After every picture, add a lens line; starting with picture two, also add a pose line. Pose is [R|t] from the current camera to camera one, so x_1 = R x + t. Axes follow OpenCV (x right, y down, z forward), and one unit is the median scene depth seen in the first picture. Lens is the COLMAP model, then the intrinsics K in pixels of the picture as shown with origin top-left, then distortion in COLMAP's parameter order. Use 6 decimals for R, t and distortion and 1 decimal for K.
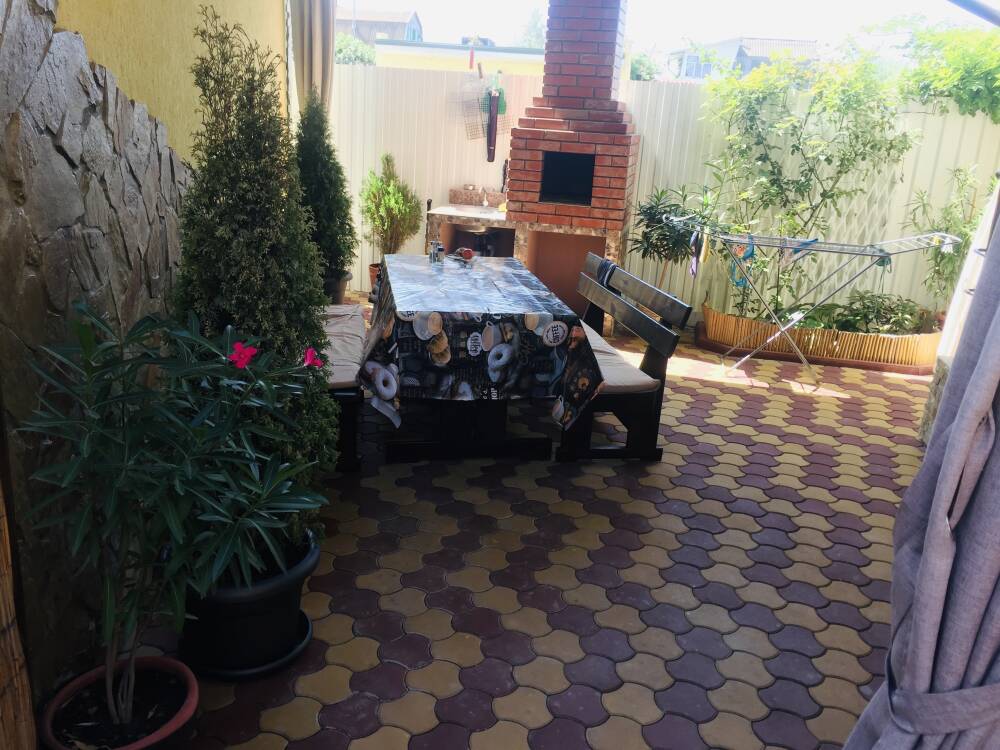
lens RADIAL K [[776.6, 0, 519.3], [0, 776.6, 386.7], [0, 0, 1]] dist [0.083354, -0.082477]
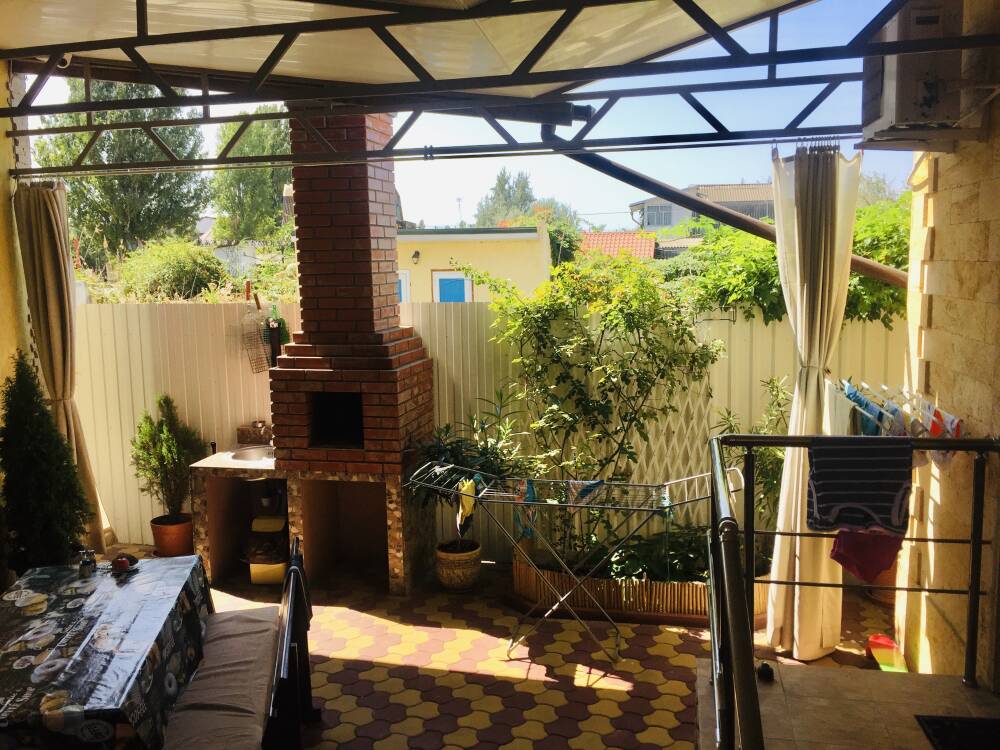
lens RADIAL K [[812.7, 0, 502.1], [0, 812.7, 424.9], [0, 0, 1]] dist [0.033750, -0.037965]
pose [[0.996516, -0.081447, 0.017967, 0.231353], [0.083239, 0.984781, -0.152570, -0.108988], [-0.005267, 0.153534, 0.988129, 0.105803]]
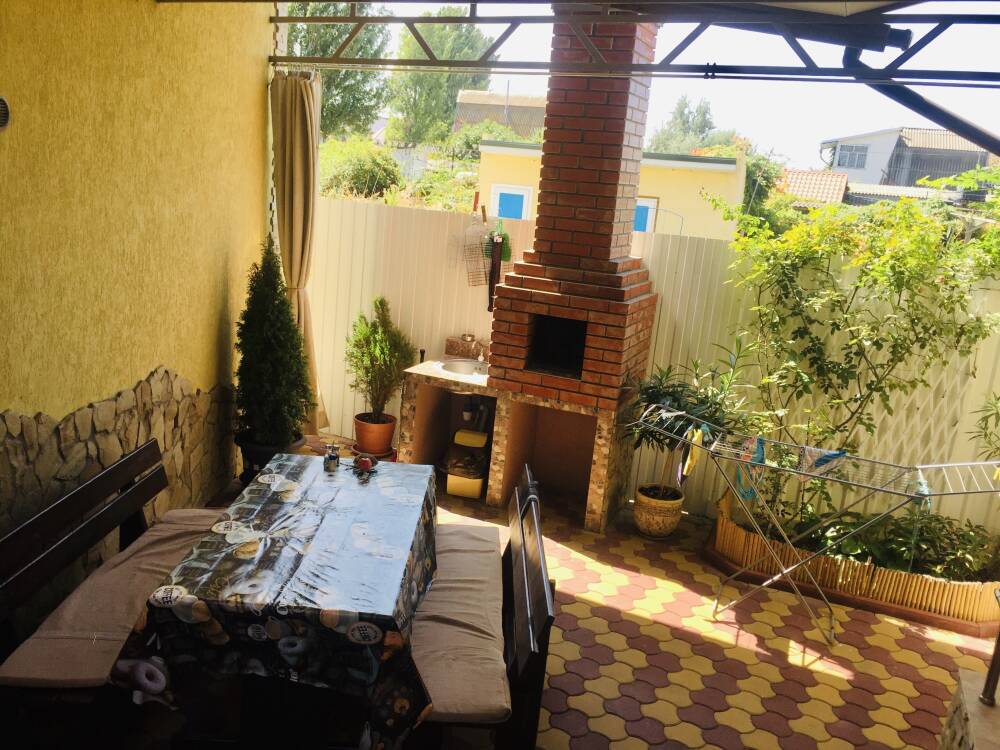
lens RADIAL K [[812.7, 0, 502.1], [0, 812.7, 424.9], [0, 0, 1]] dist [0.033750, -0.037965]
pose [[0.985274, 0.068164, -0.156809, 0.149819], [-0.078834, 0.994904, -0.062856, -0.122362], [0.151726, 0.074293, 0.985627, 0.126356]]
